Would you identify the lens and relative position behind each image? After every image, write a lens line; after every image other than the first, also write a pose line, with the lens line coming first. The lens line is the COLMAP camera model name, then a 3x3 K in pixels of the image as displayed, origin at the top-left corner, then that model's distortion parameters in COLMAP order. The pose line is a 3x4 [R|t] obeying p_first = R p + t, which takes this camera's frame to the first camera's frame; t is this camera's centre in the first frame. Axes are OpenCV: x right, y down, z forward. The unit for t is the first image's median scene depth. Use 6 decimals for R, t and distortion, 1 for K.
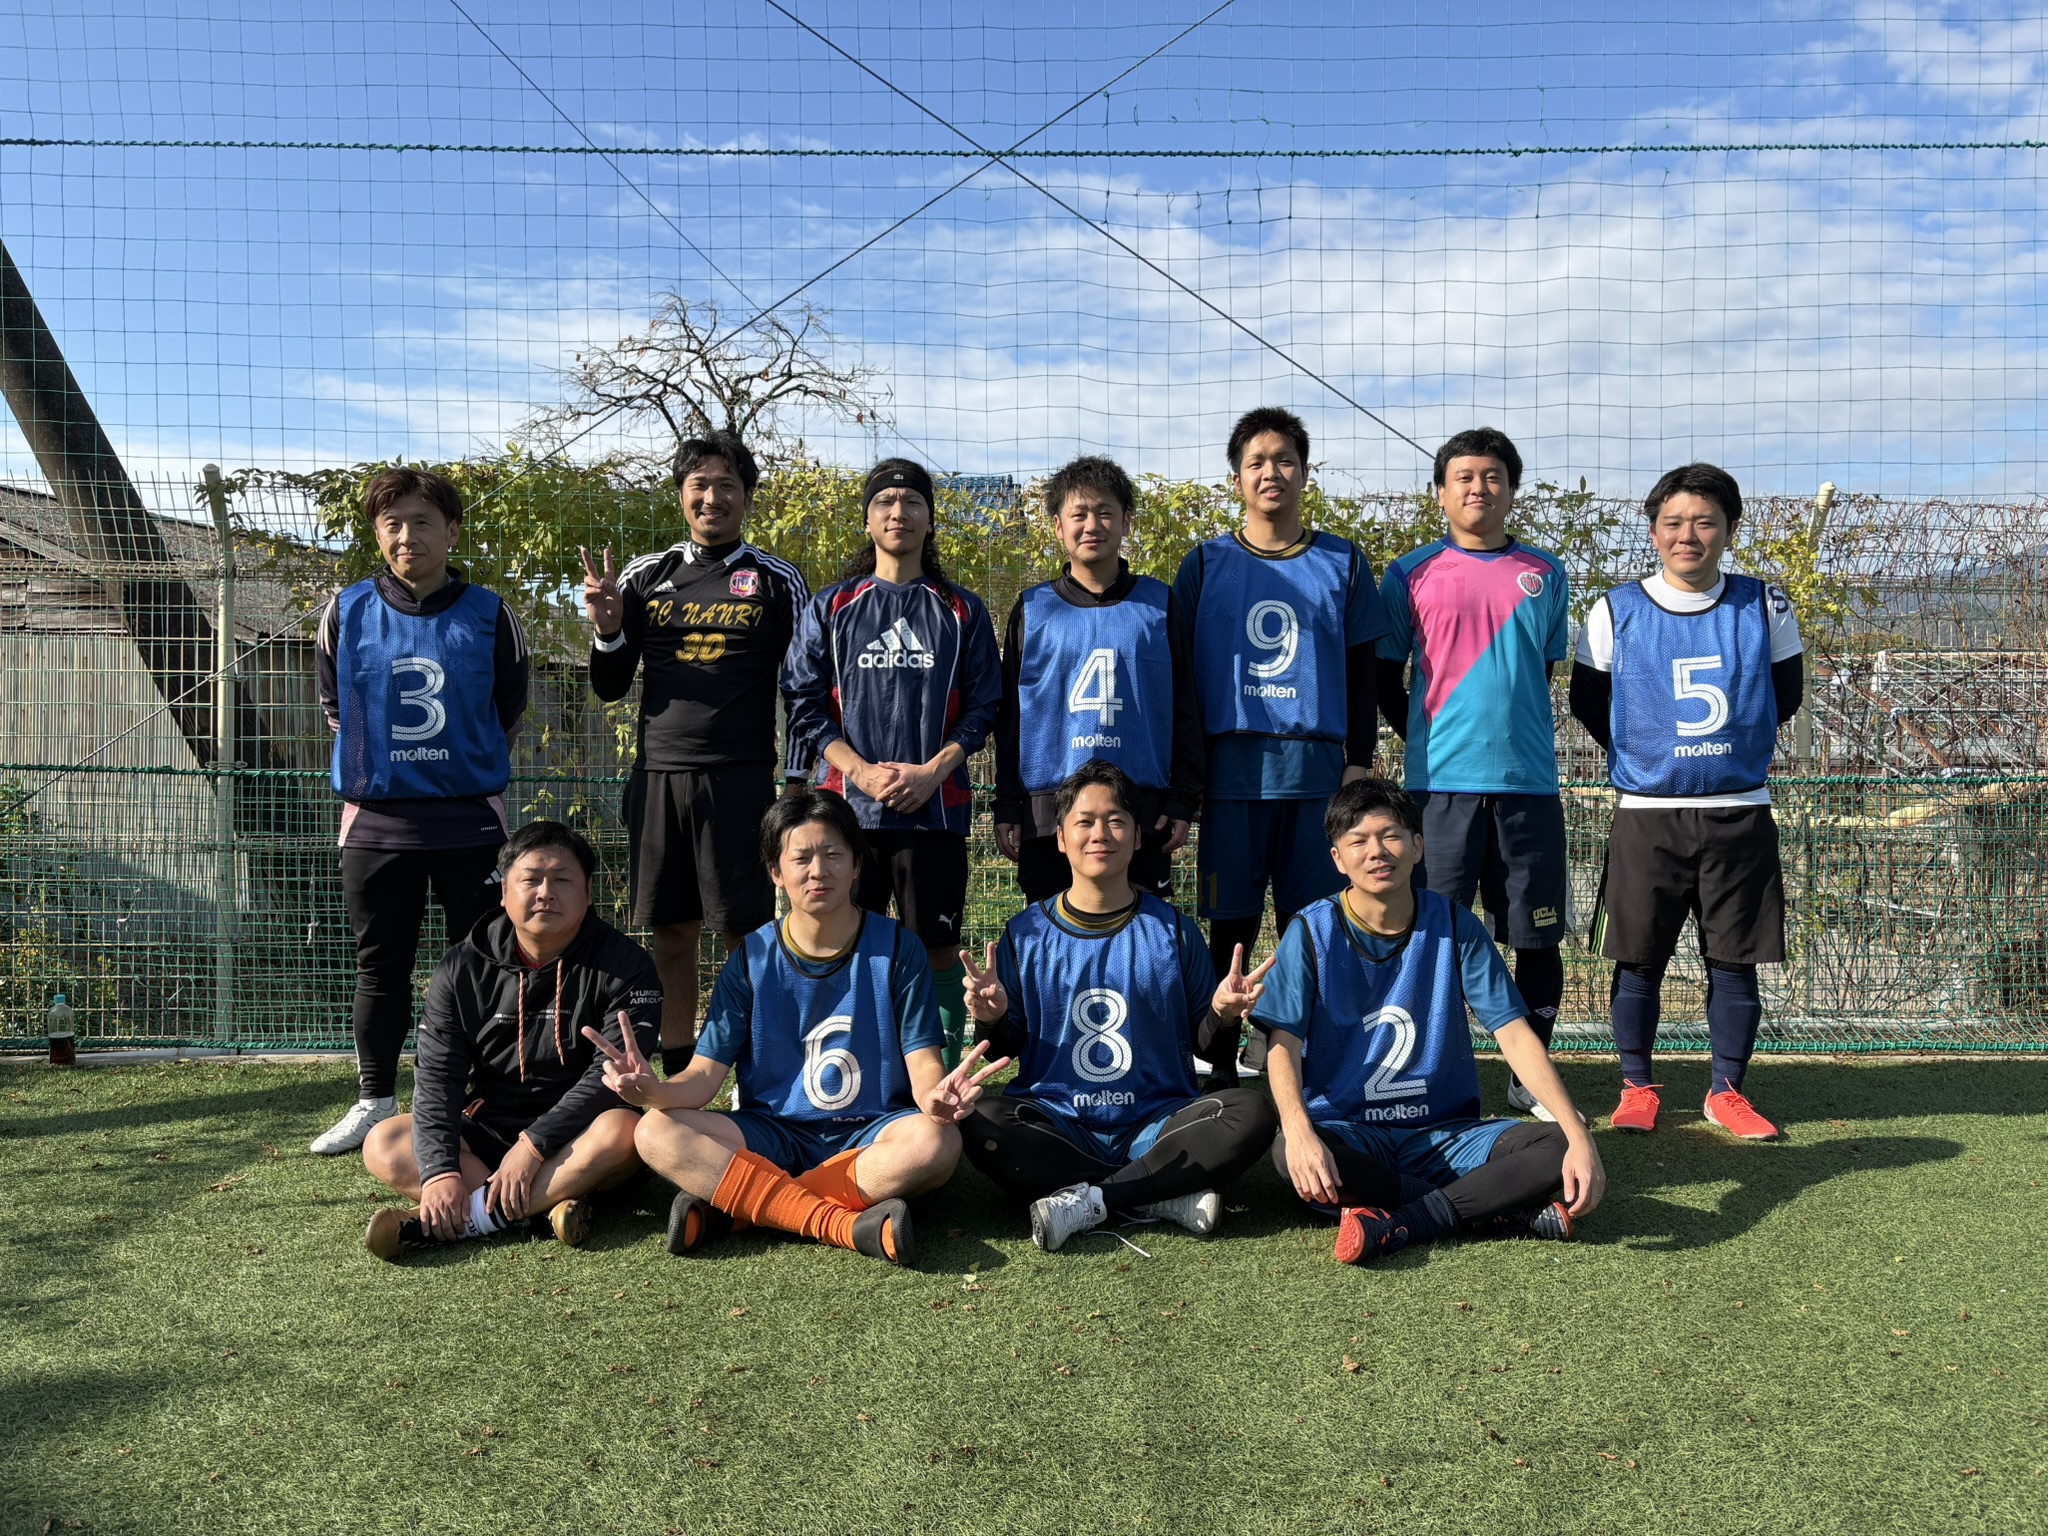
lens RADIAL K [[1668.4, 0, 1024.0], [0, 1668.4, 768.0], [0, 0, 1]] dist [0.066429, -0.077167]
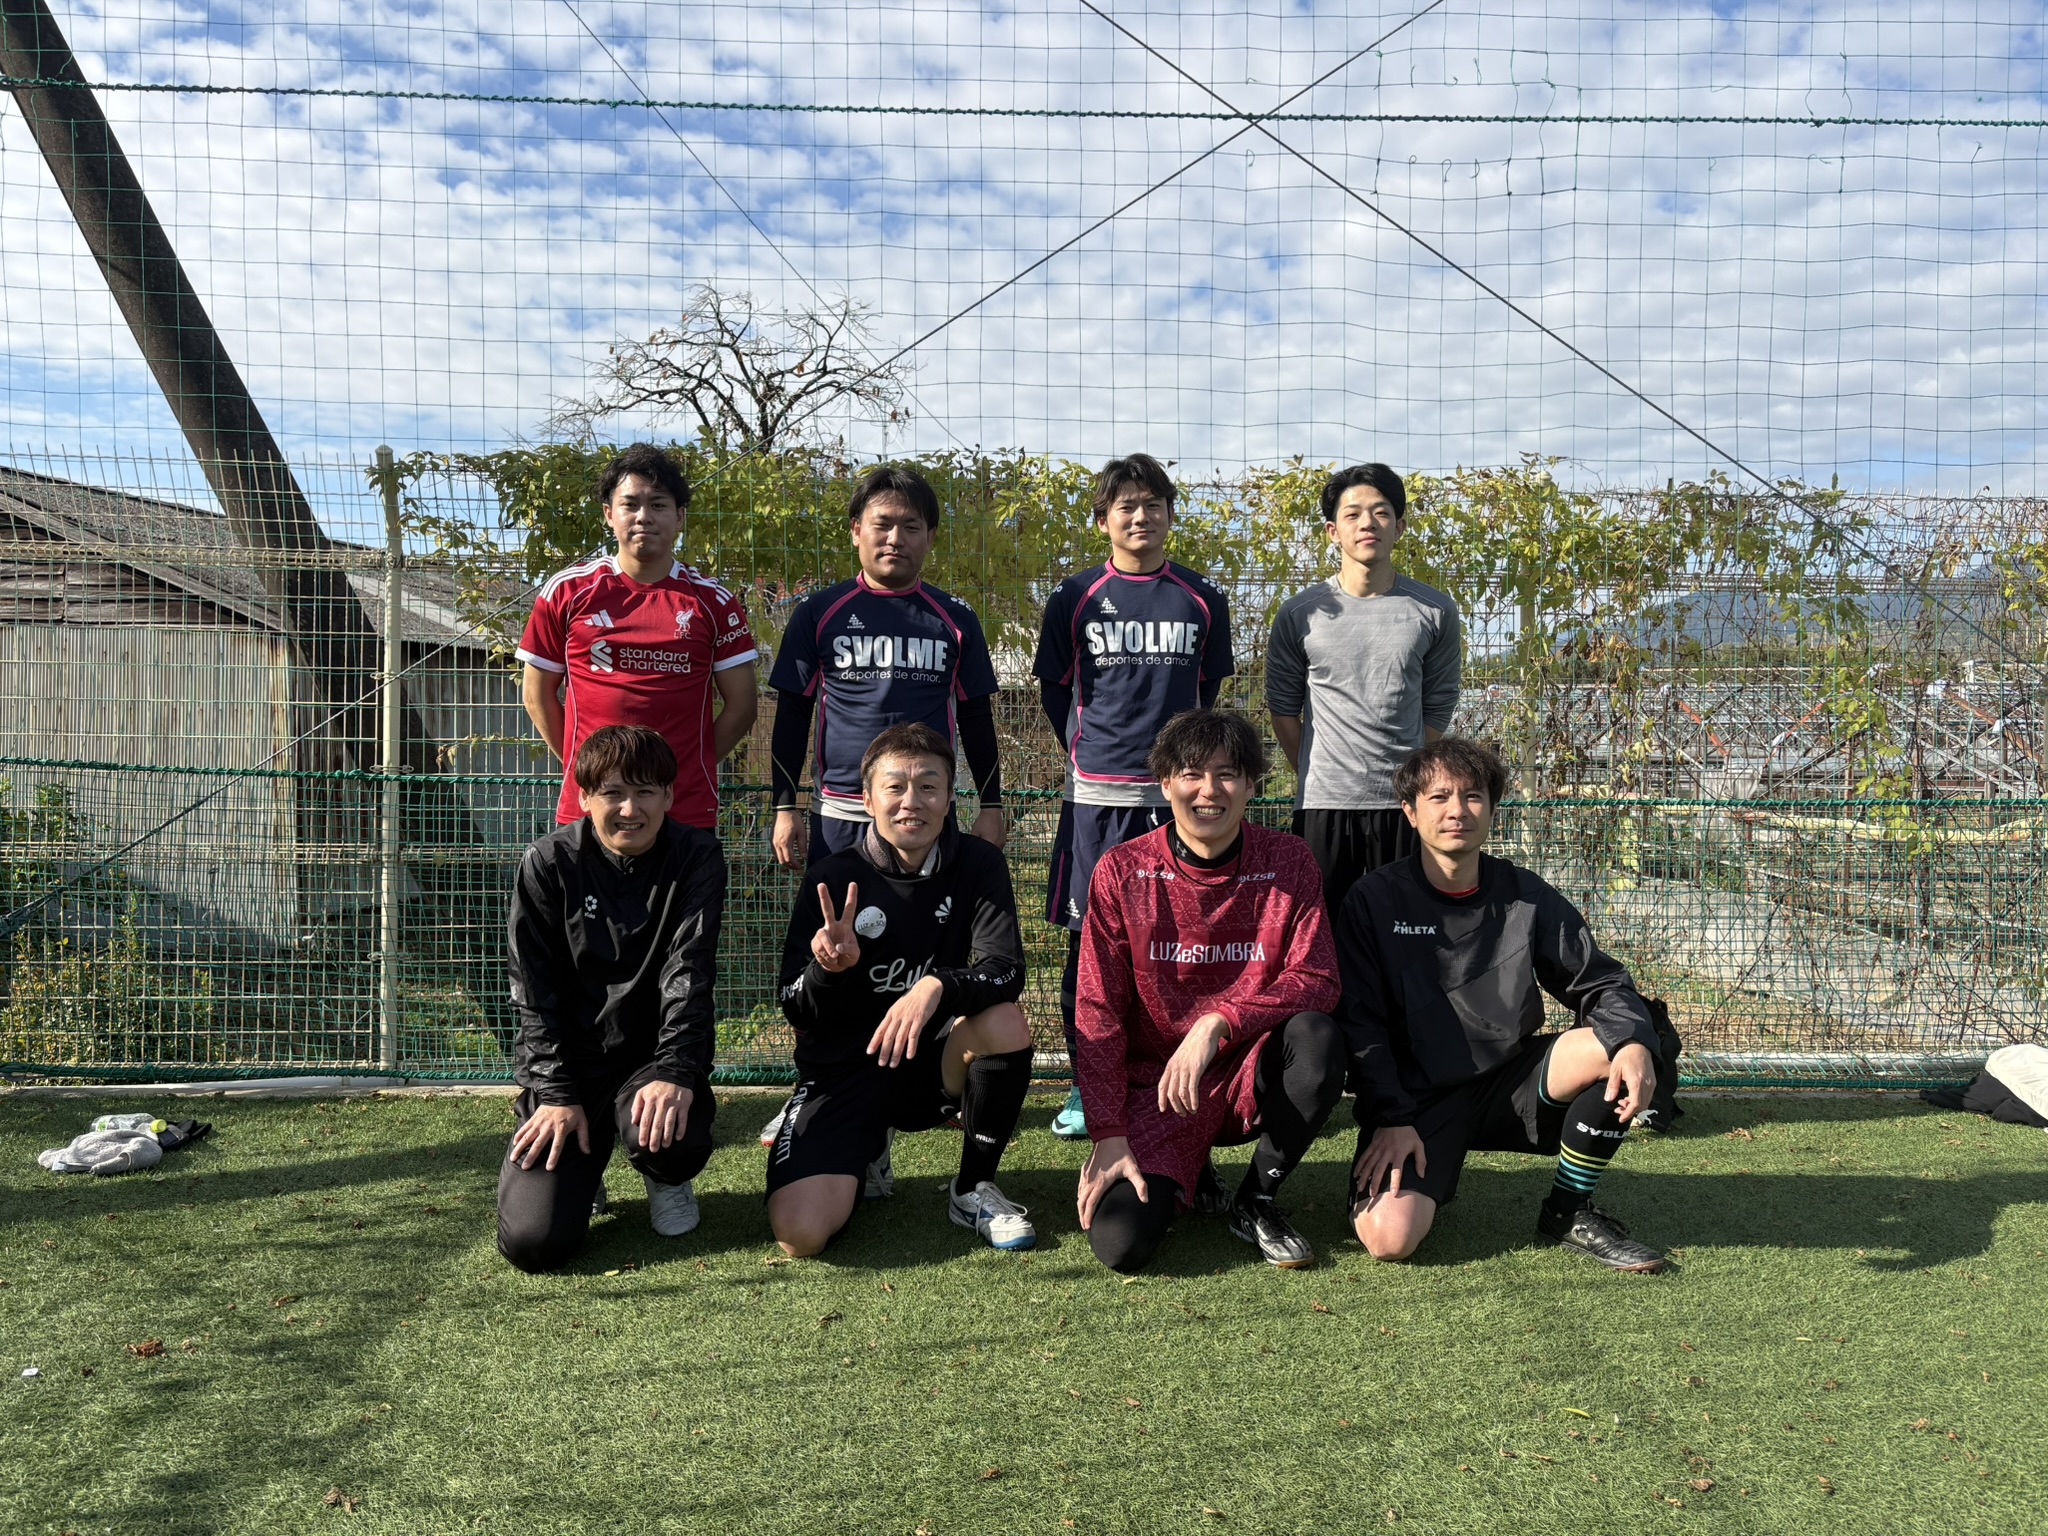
lens RADIAL K [[1668.4, 0, 1024.0], [0, 1668.4, 768.0], [0, 0, 1]] dist [0.066429, -0.077167]
pose [[0.999834, 0.007679, 0.016499, -0.136926], [-0.007647, 0.999969, -0.001979, -0.003284], [-0.016514, 0.001852, 0.999862, 0.065469]]
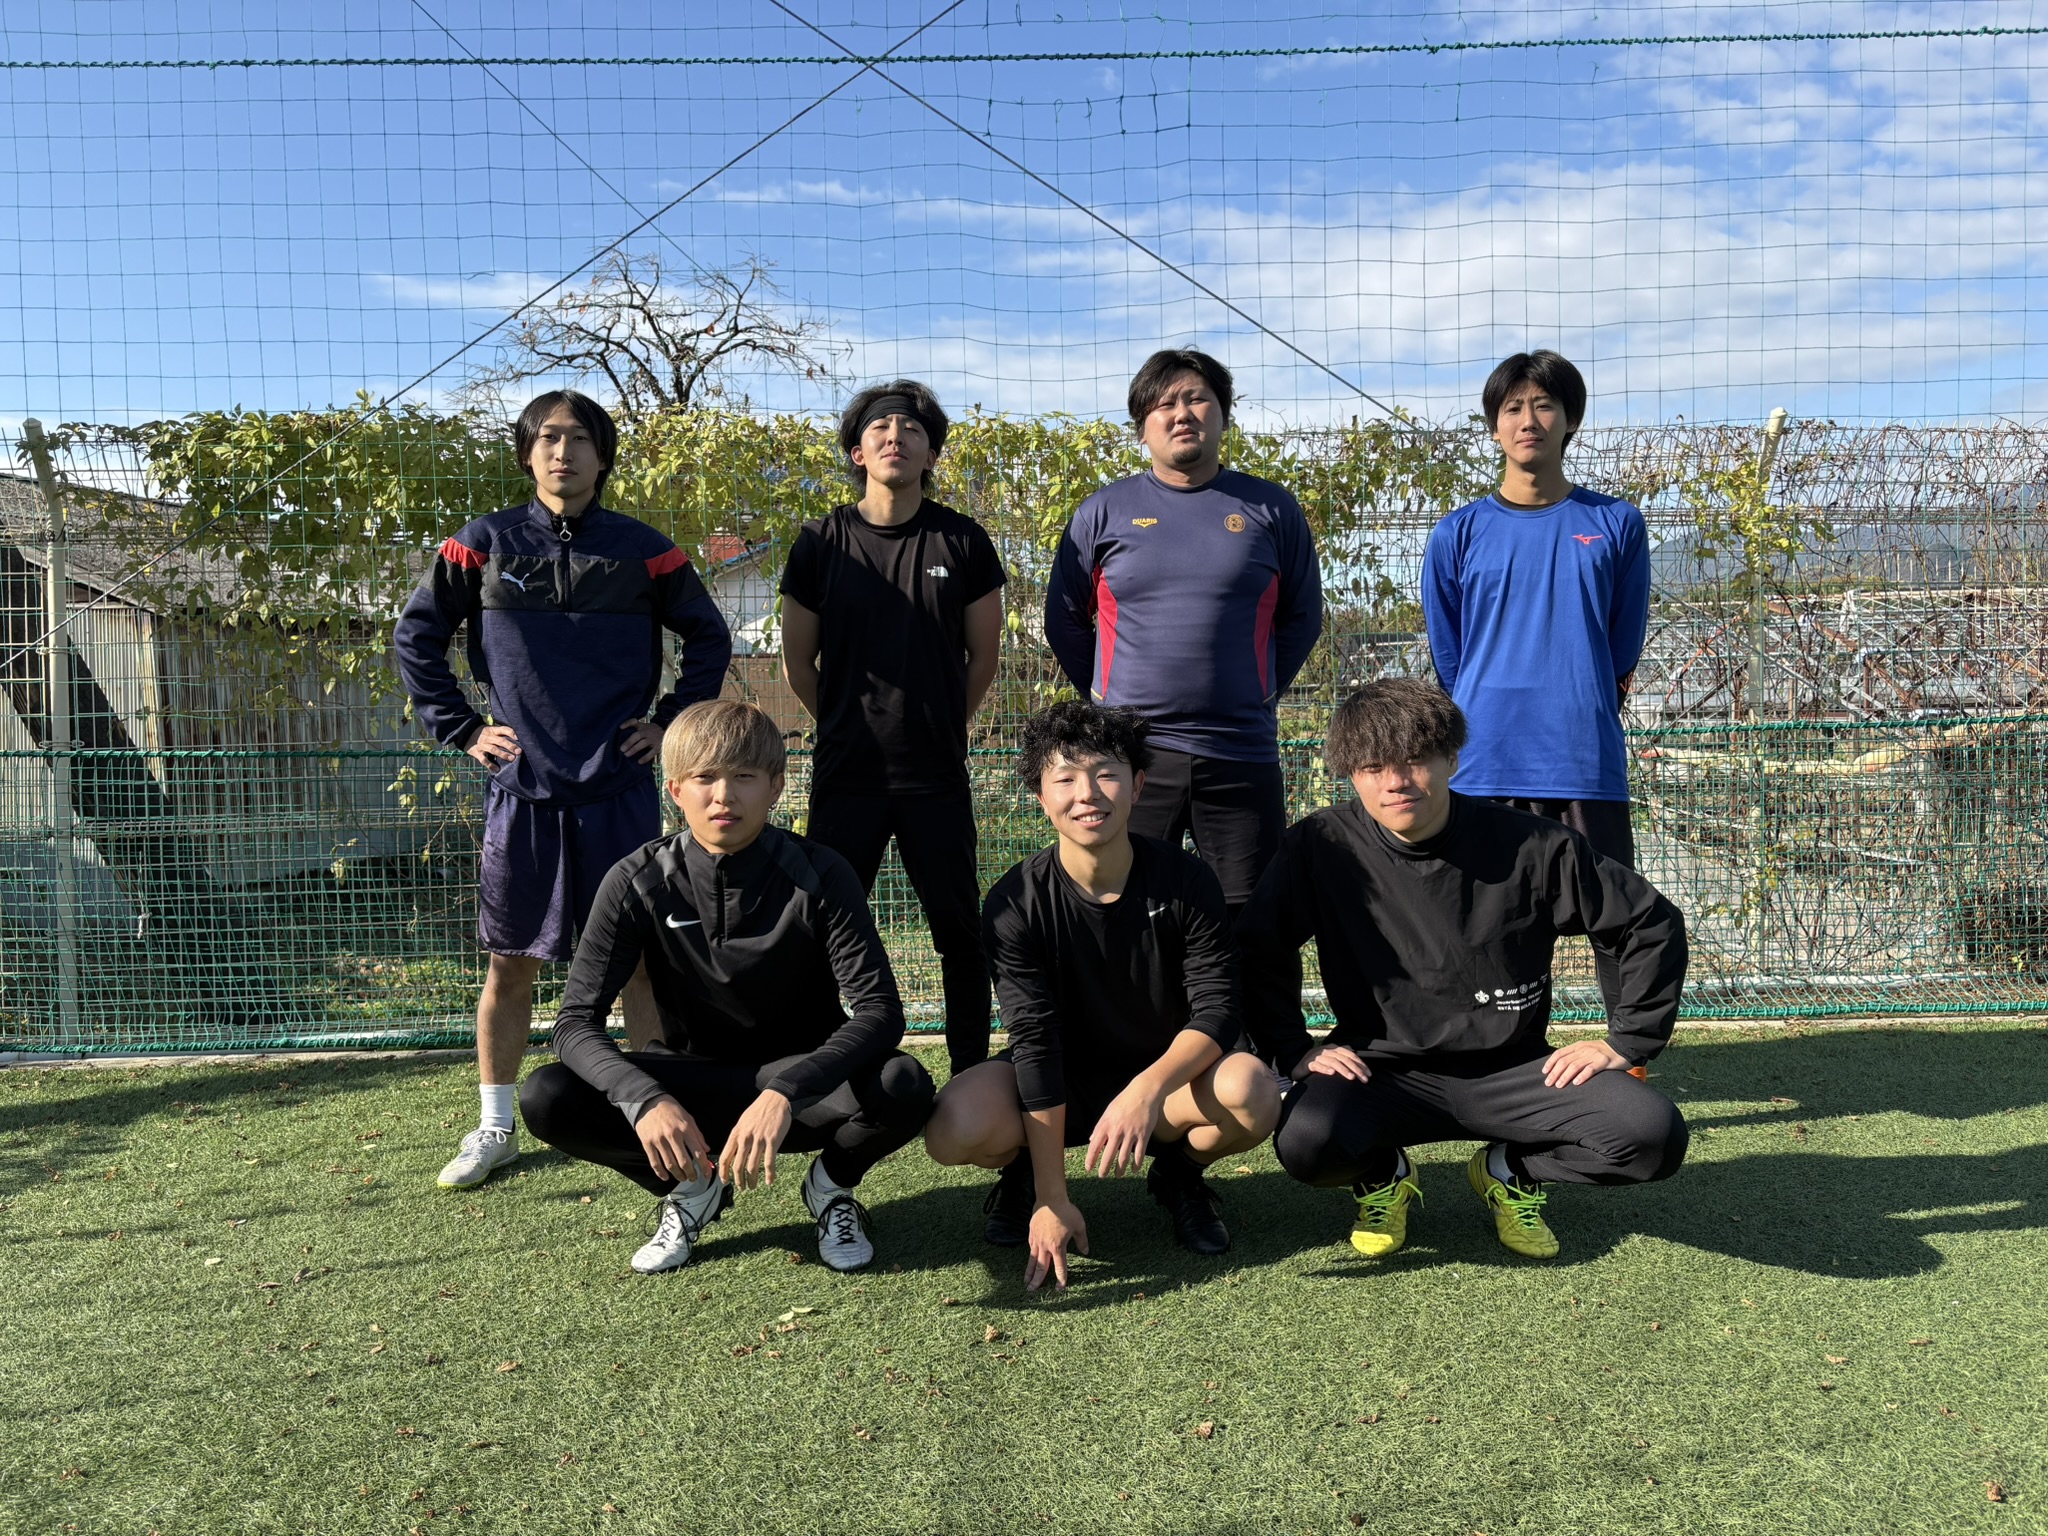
lens RADIAL K [[1668.4, 0, 1024.0], [0, 1668.4, 768.0], [0, 0, 1]] dist [0.066429, -0.077167]
pose [[0.999738, -0.020629, 0.009903, 0.044874], [0.020387, 0.999505, 0.023980, -0.000437], [-0.010393, -0.023772, 0.999663, 0.064280]]
